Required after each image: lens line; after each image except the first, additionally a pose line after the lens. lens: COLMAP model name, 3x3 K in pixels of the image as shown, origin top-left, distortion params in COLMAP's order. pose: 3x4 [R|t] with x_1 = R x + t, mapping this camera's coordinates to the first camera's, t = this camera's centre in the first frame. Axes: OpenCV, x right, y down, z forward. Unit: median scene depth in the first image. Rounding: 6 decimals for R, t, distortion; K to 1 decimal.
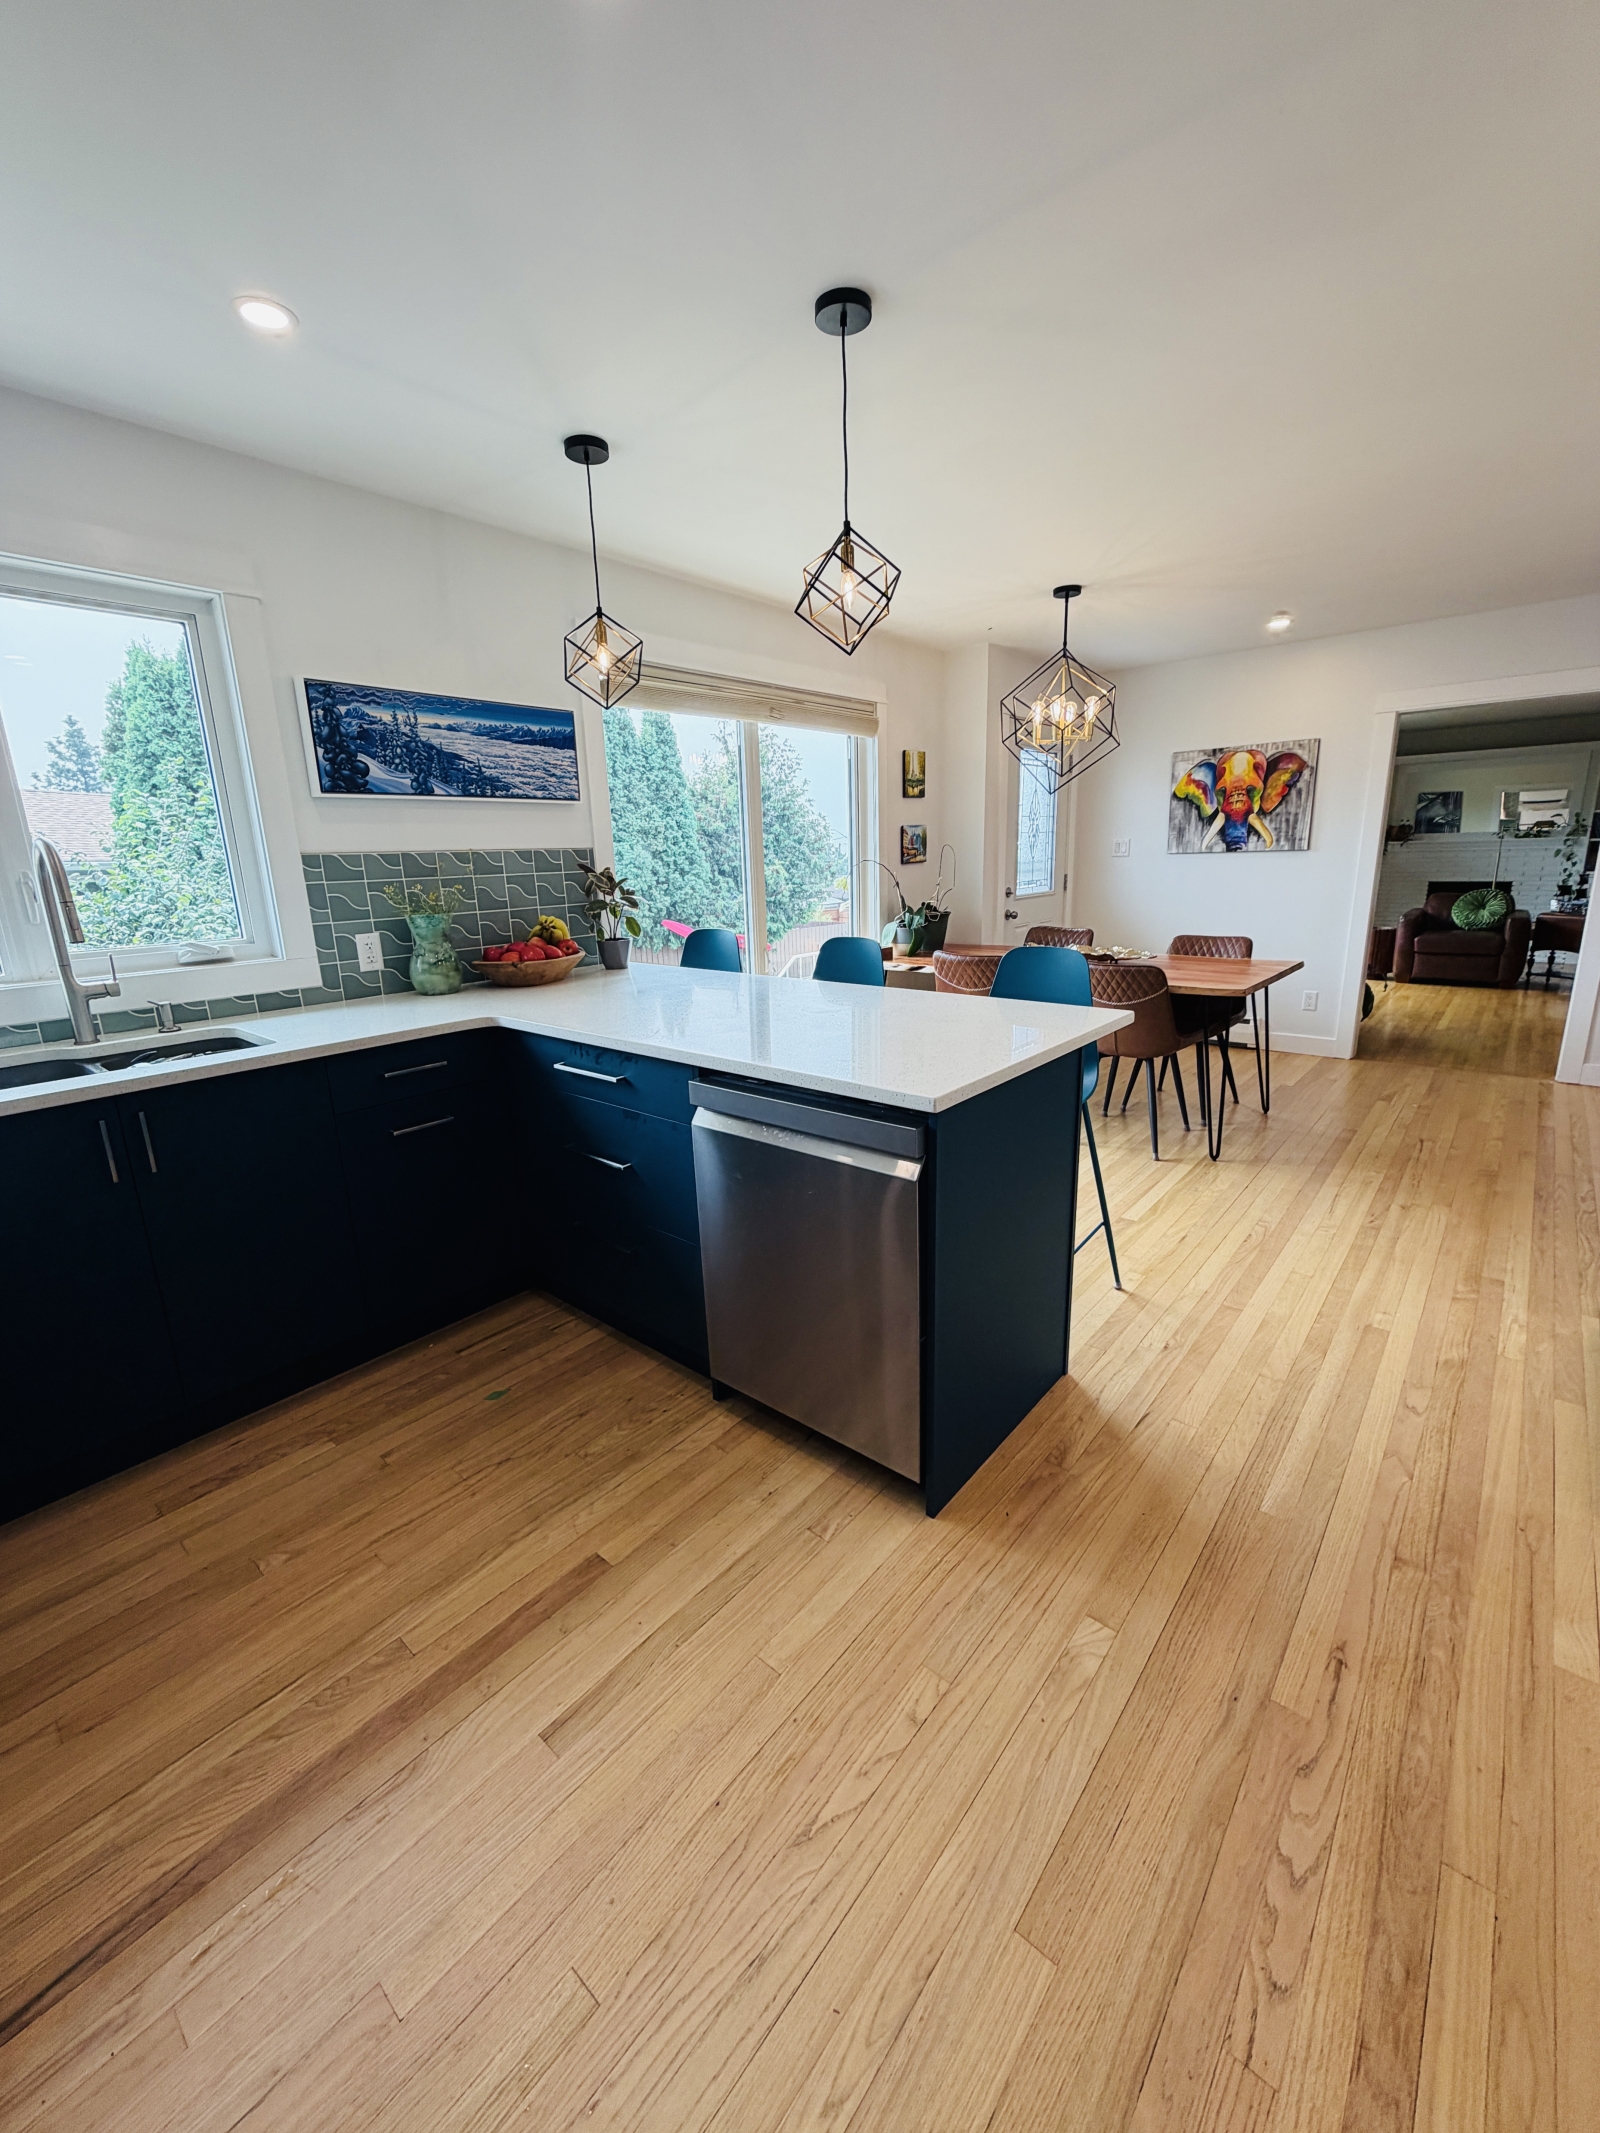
lens RADIAL K [[855.0, 0, 803.3], [0, 855.0, 1063.7], [0, 0, 1]] dist [0.000816, 0.000044]
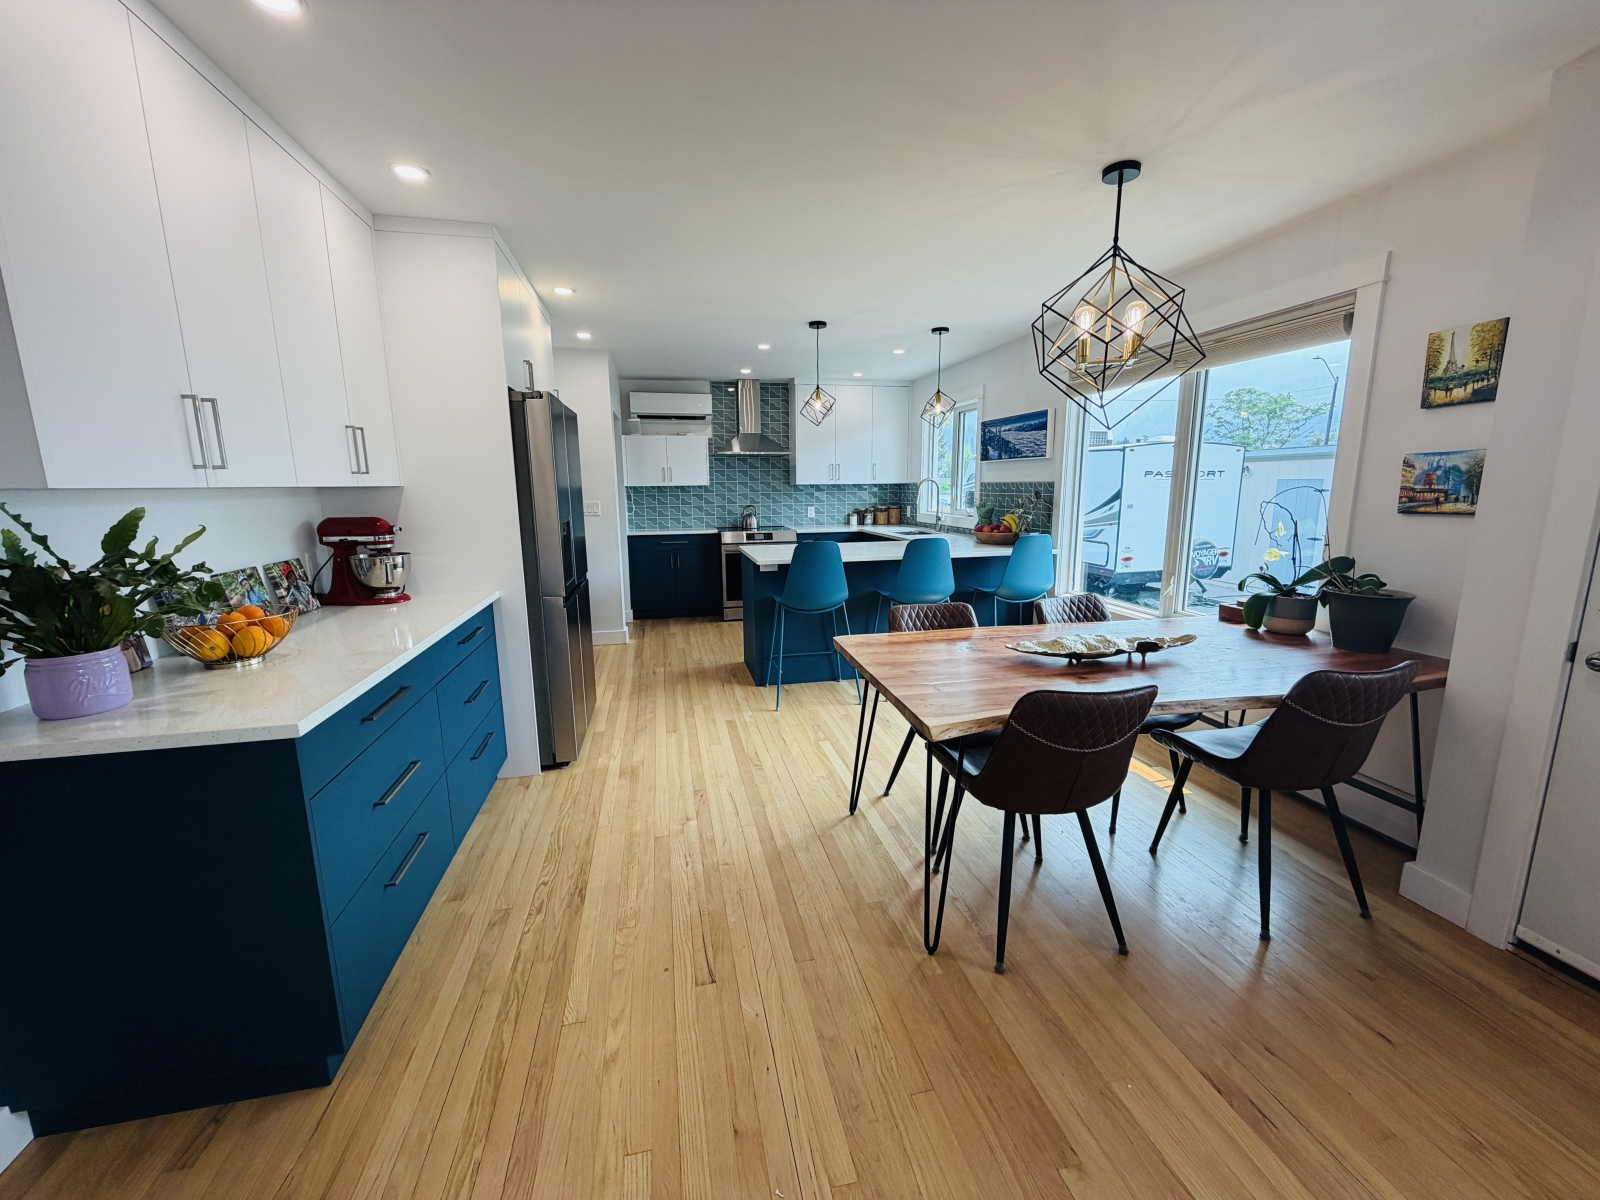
lens RADIAL K [[641.3, 0, 799.3], [0, 641.3, 601.7], [0, 0, 1]] dist [0.000816, 0.000044]
pose [[-0.609097, 0.177726, -0.772926, 0.749688], [-0.165196, 0.924762, 0.342820, -0.255825], [0.775701, 0.336494, -0.533910, 0.906159]]
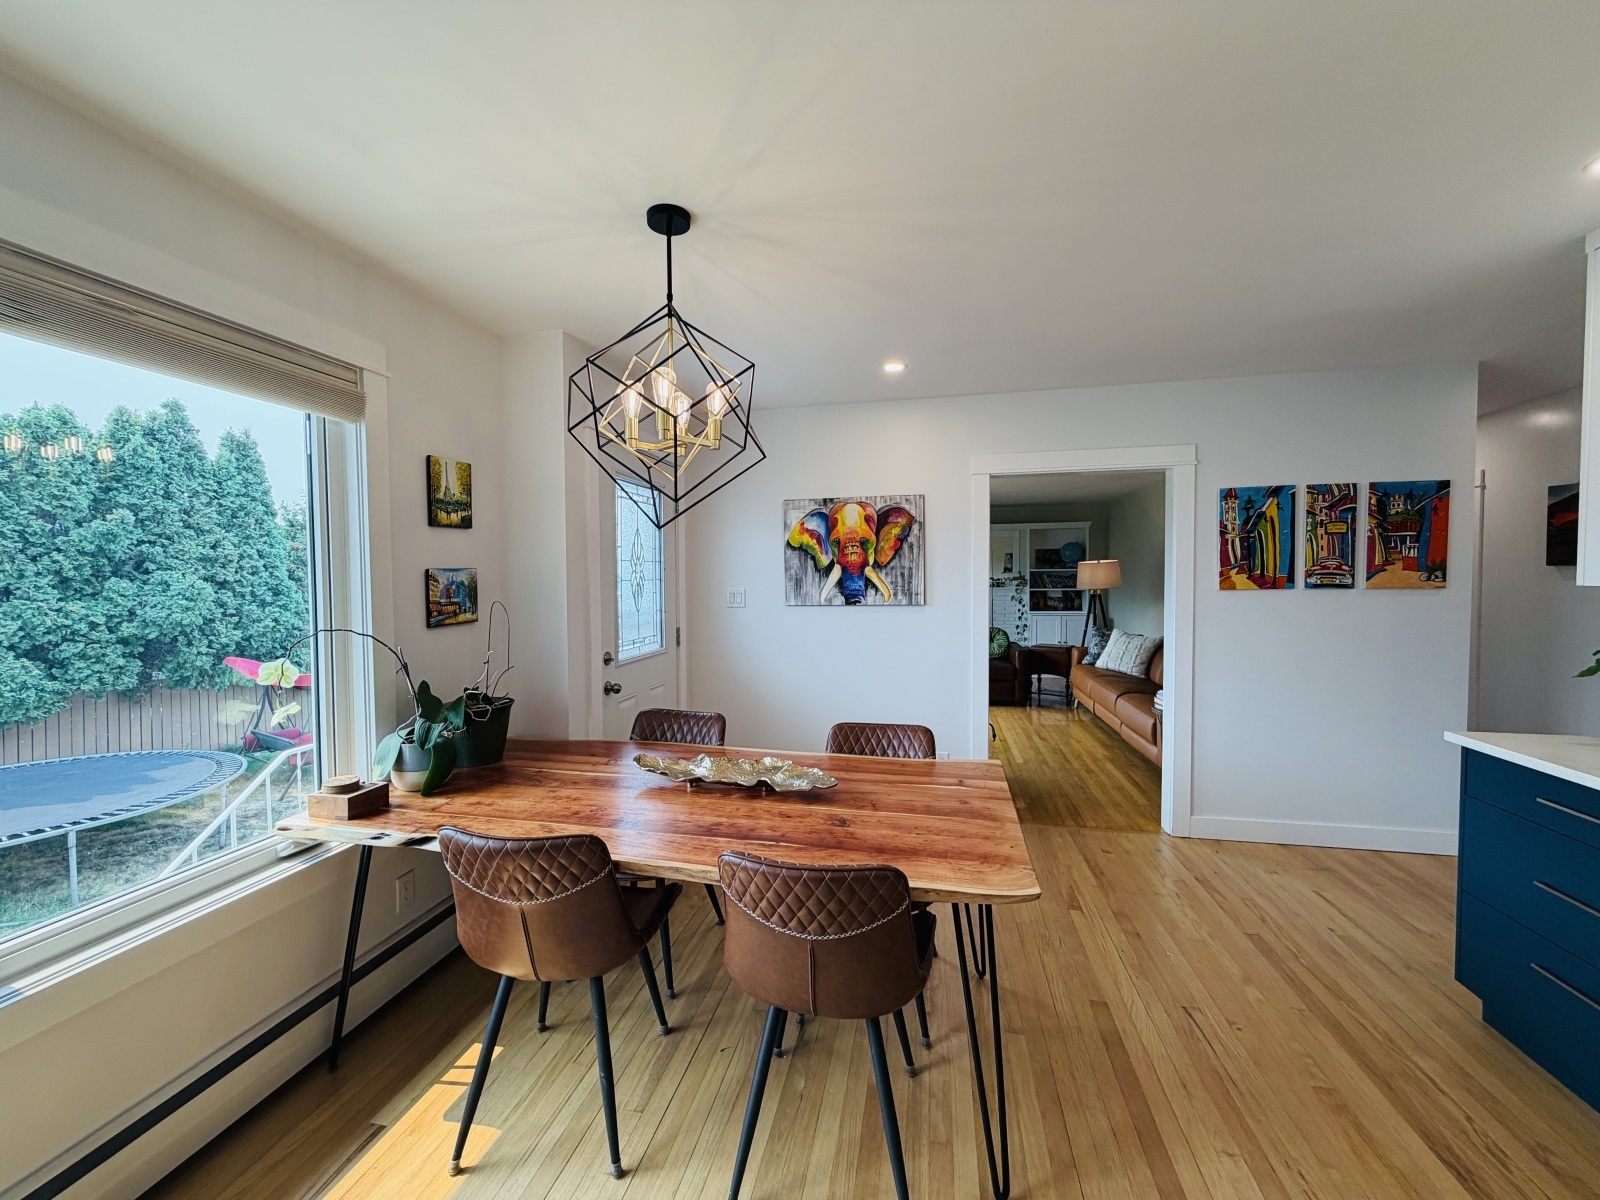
lens RADIAL K [[641.3, 0, 796.3], [0, 641.3, 597.4], [0, 0, 1]] dist [0.000816, 0.000044]
pose [[0.881137, 0.007787, 0.472797, 0.127046], [0.095837, 0.976173, -0.194685, -0.134713], [-0.463048, 0.216856, 0.859395, 0.456285]]
